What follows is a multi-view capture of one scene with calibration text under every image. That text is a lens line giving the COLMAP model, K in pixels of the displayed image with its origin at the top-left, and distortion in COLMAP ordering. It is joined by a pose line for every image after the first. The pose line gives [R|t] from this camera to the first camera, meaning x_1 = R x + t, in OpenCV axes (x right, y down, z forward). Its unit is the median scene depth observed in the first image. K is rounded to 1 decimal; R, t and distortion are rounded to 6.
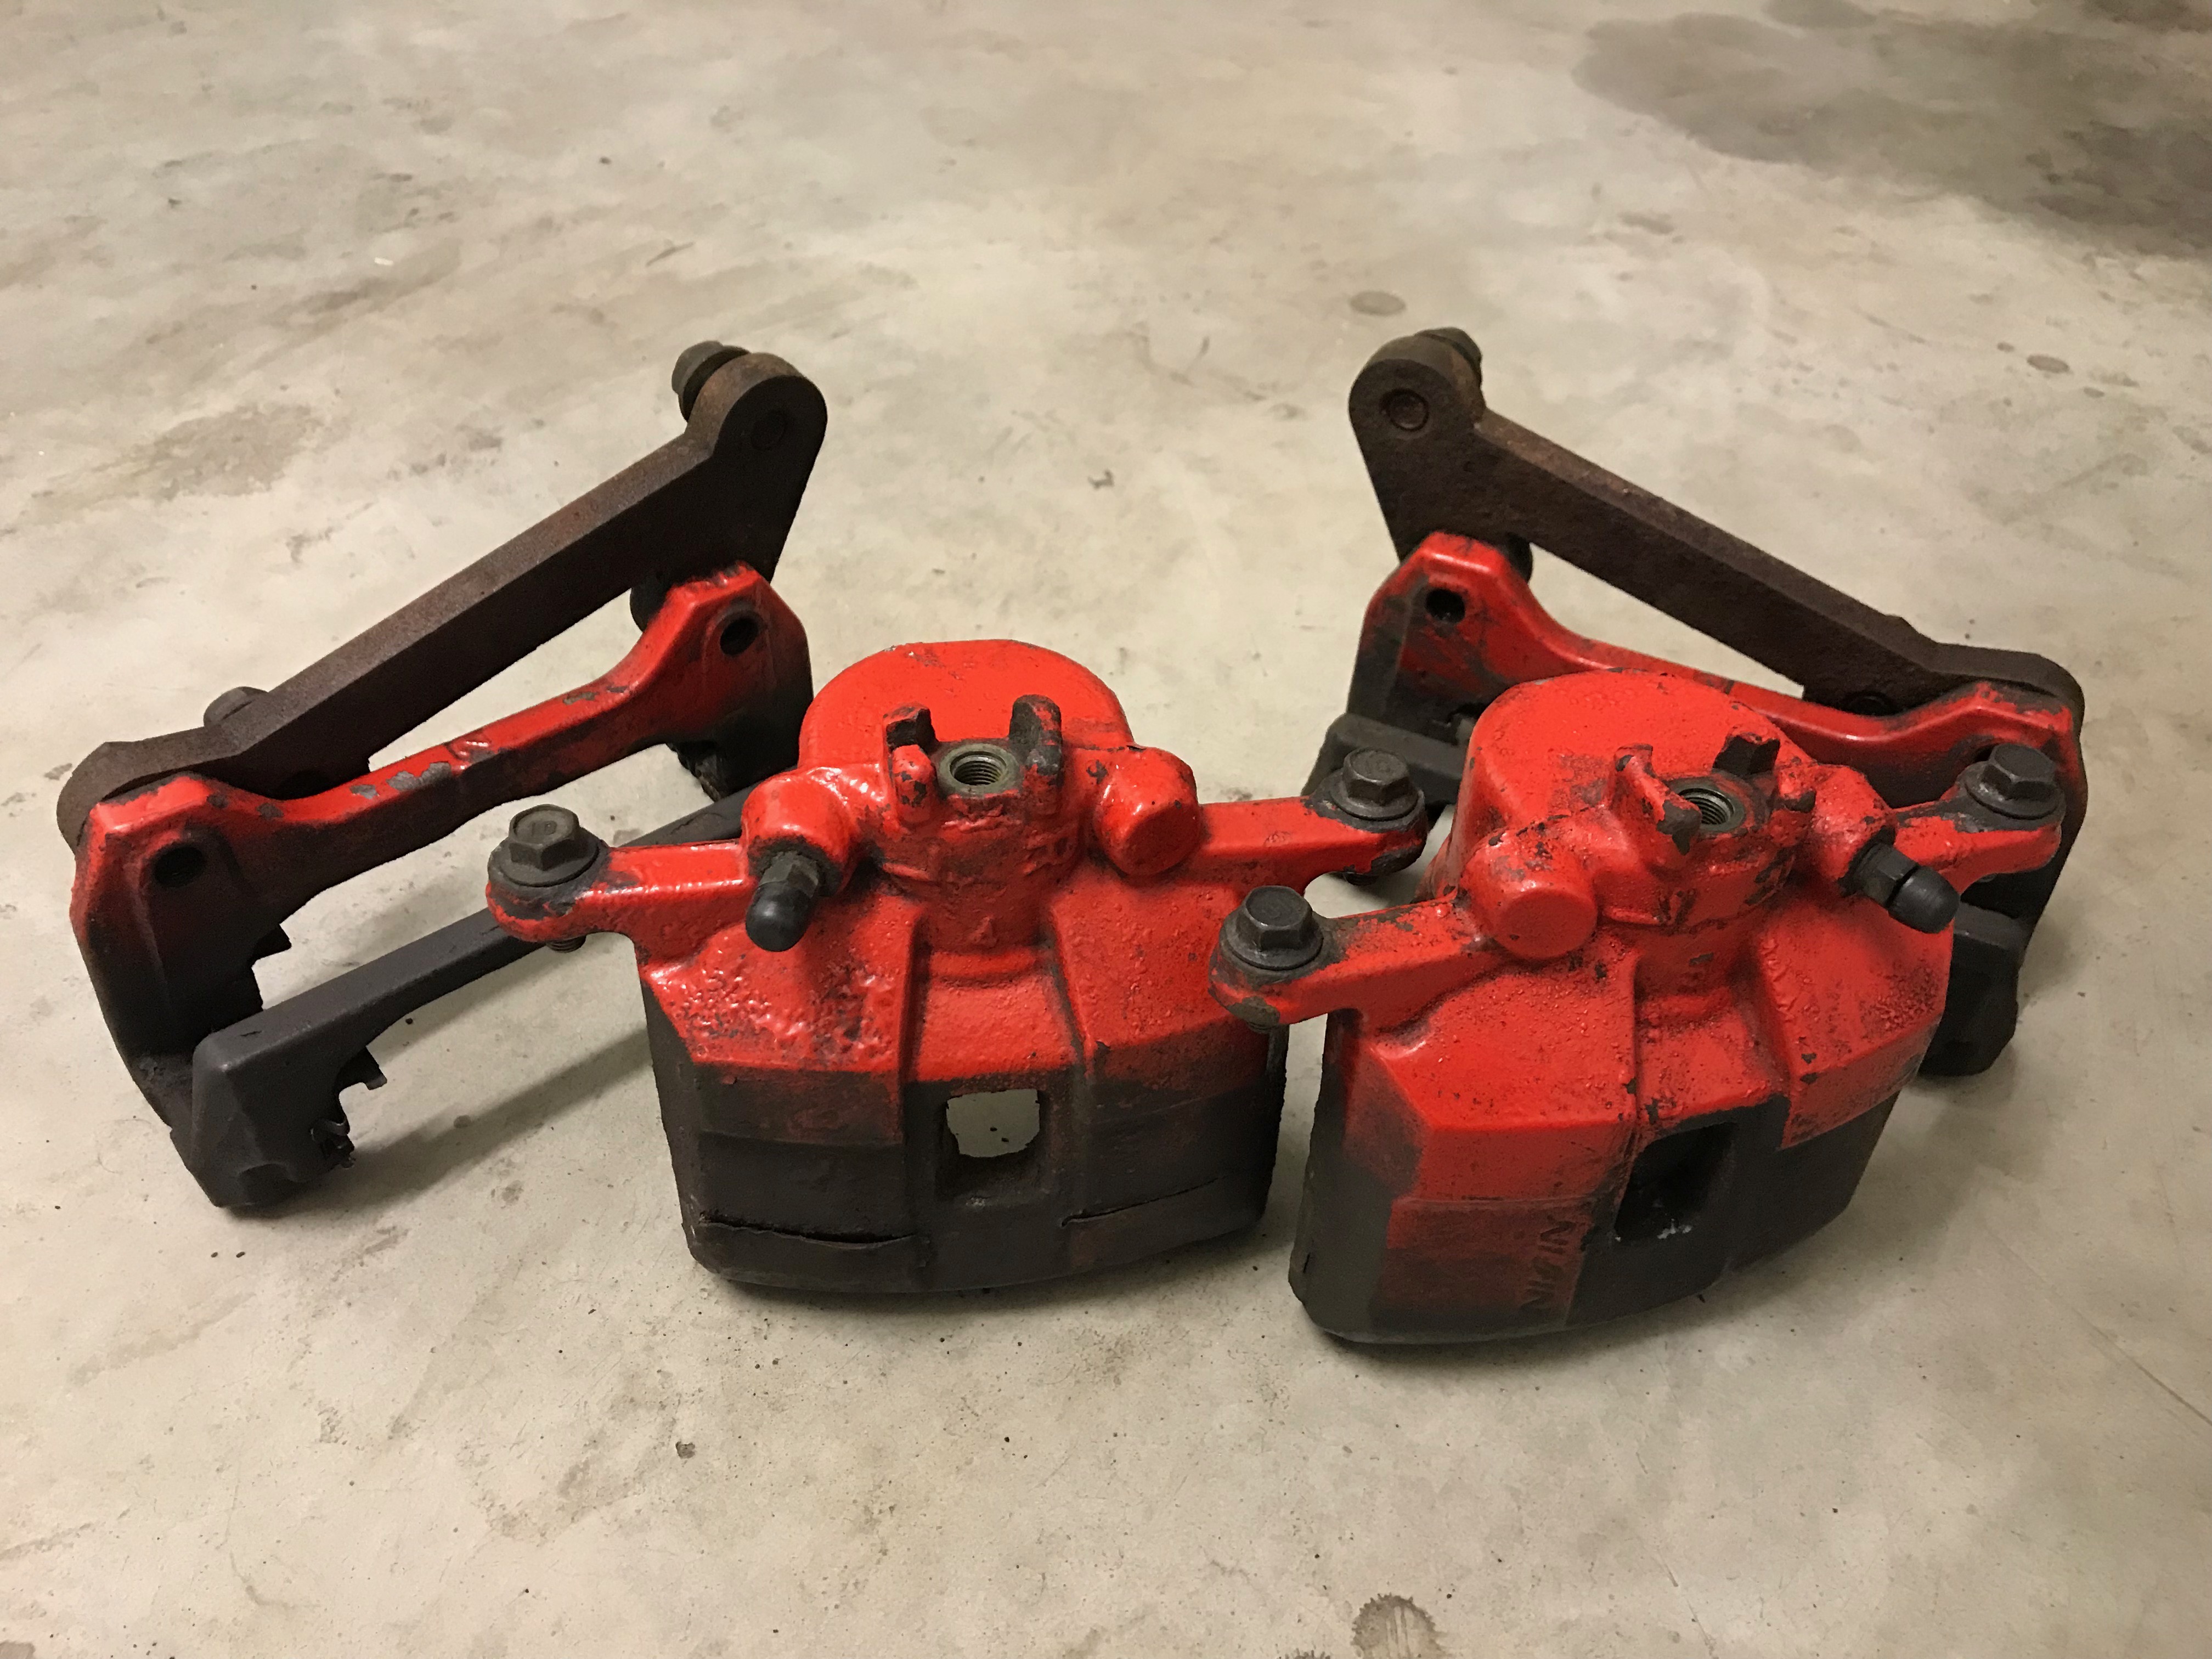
lens RADIAL K [[1906.1, 0, 1105.9], [0, 1906.1, 822.1], [0, 0, 1]] dist [-0.006887, -0.000668]
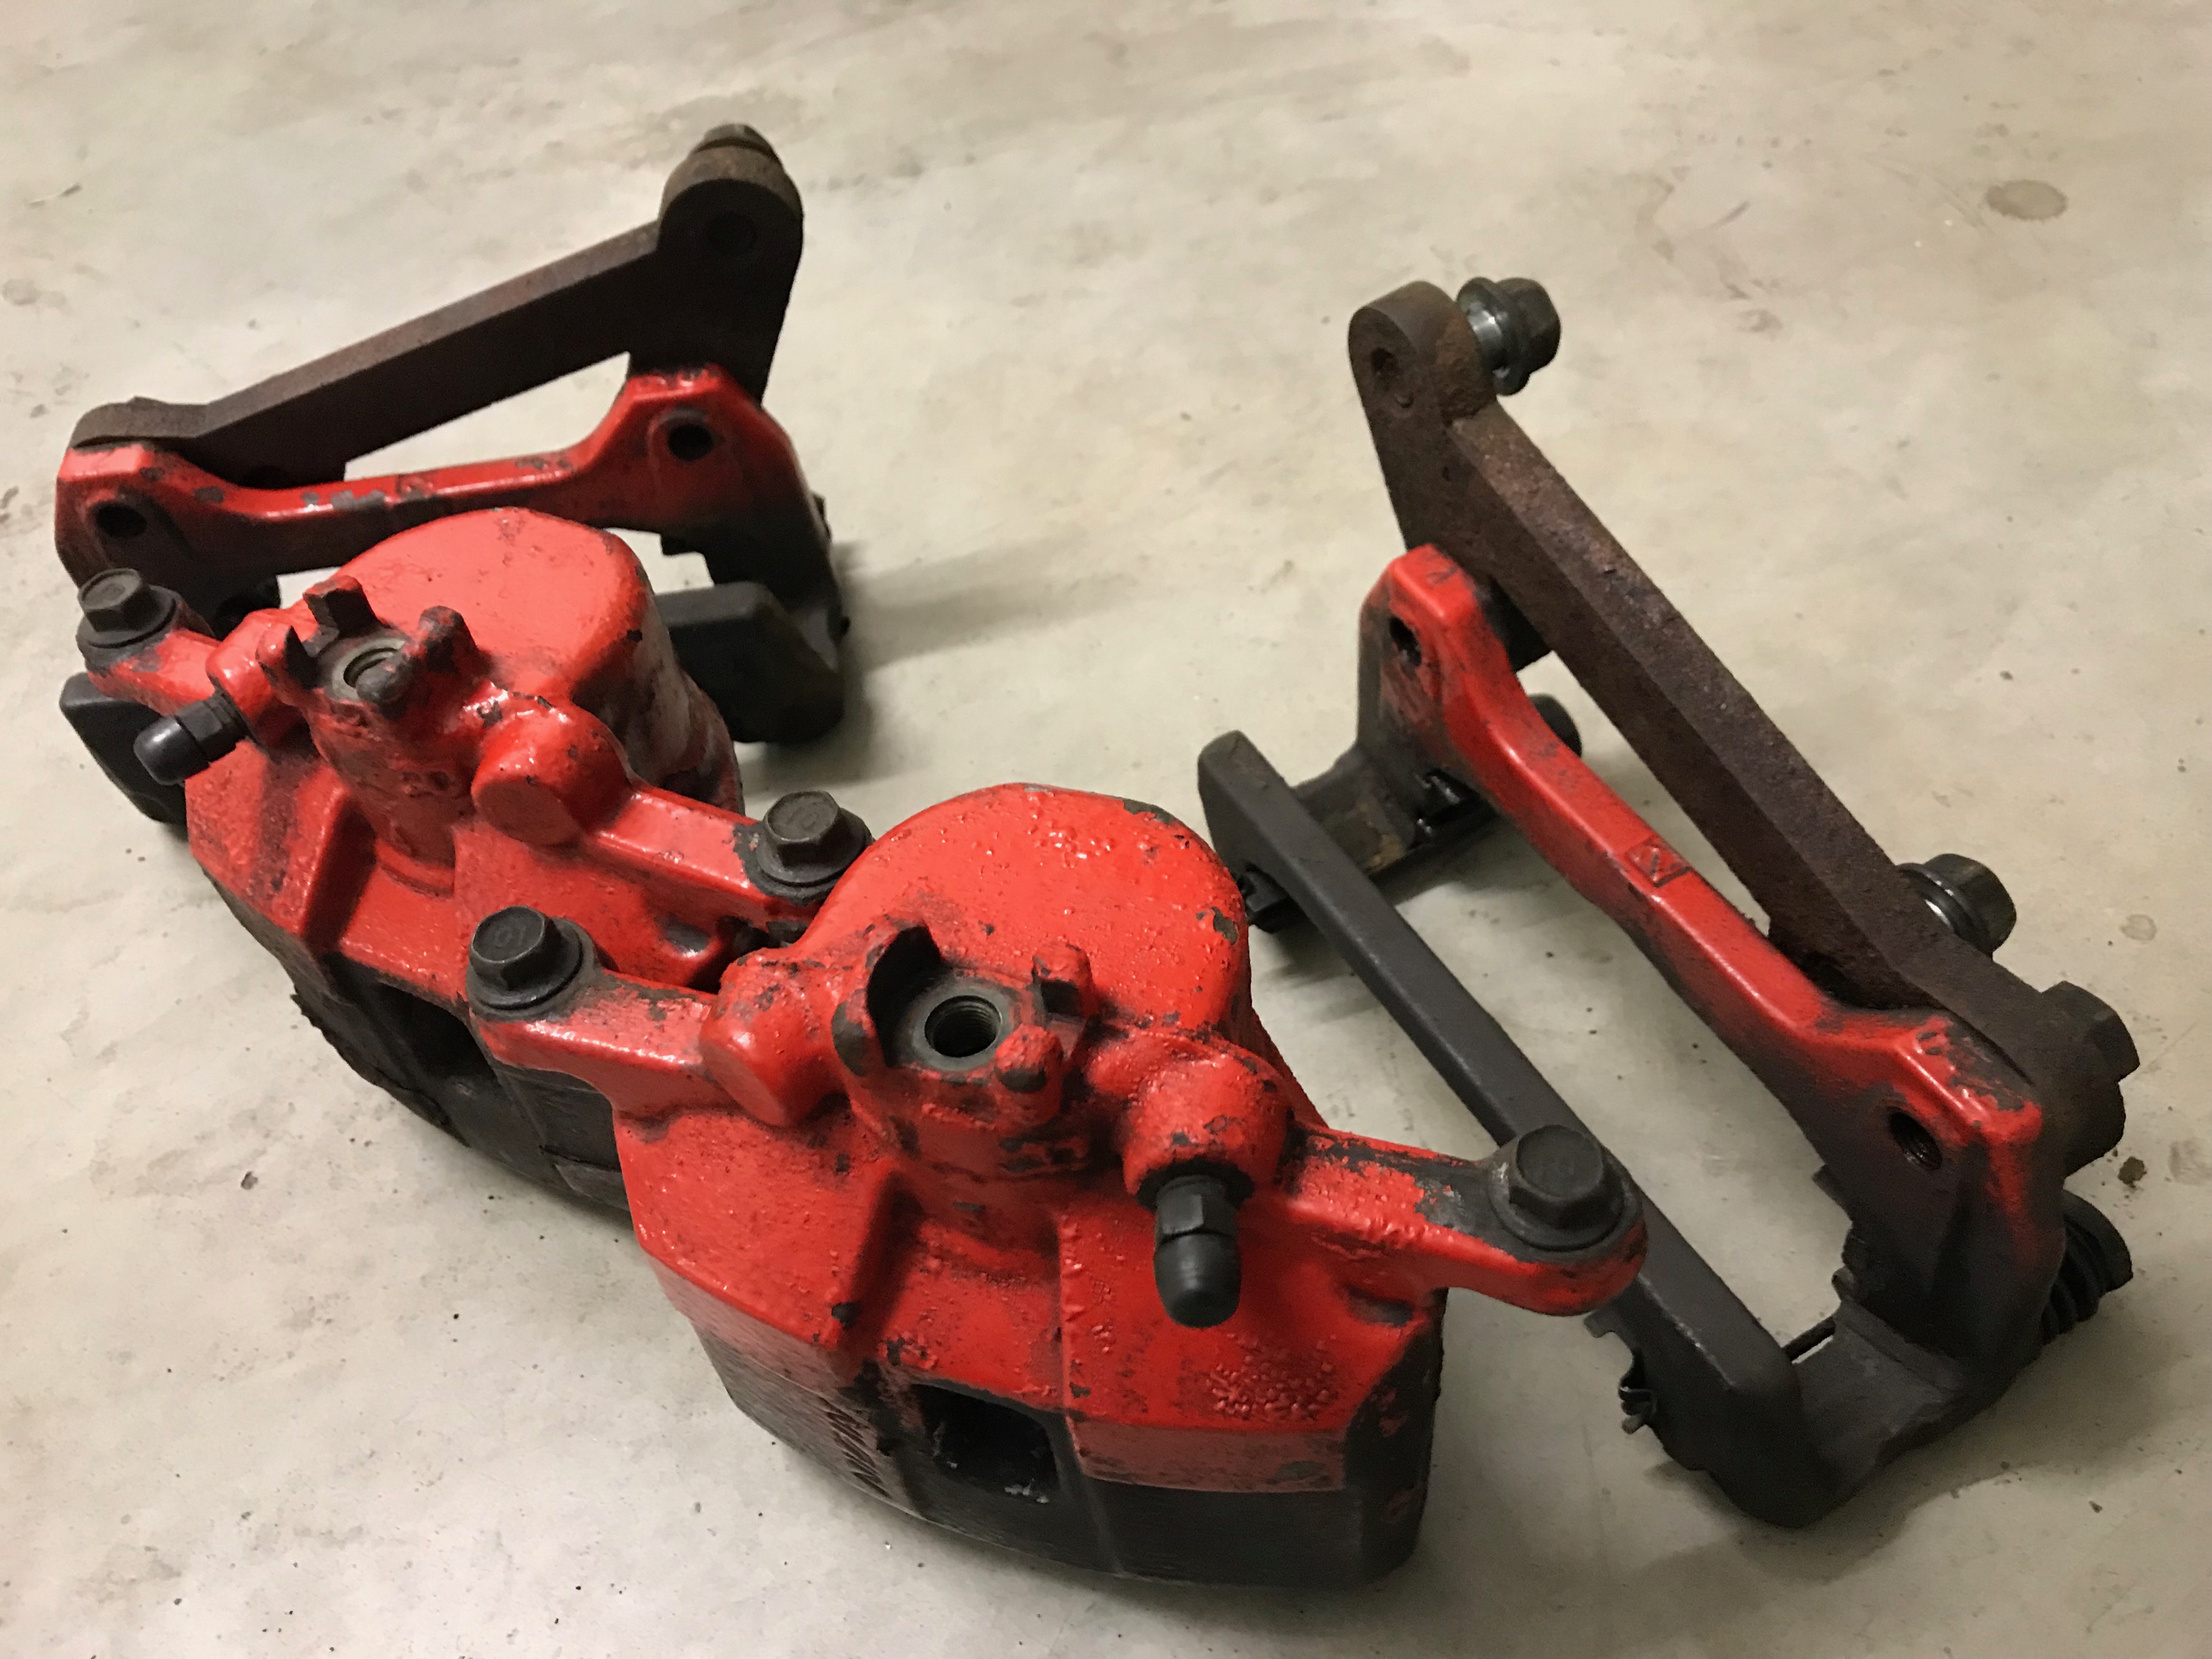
lens RADIAL K [[1906.1, 0, 1105.9], [0, 1906.1, 822.1], [0, 0, 1]] dist [-0.006887, -0.000668]
pose [[0.798096, 0.356168, -0.485990, 0.578574], [-0.277149, 0.933194, 0.228775, -0.224826], [0.535005, -0.047893, 0.843490, 0.341050]]
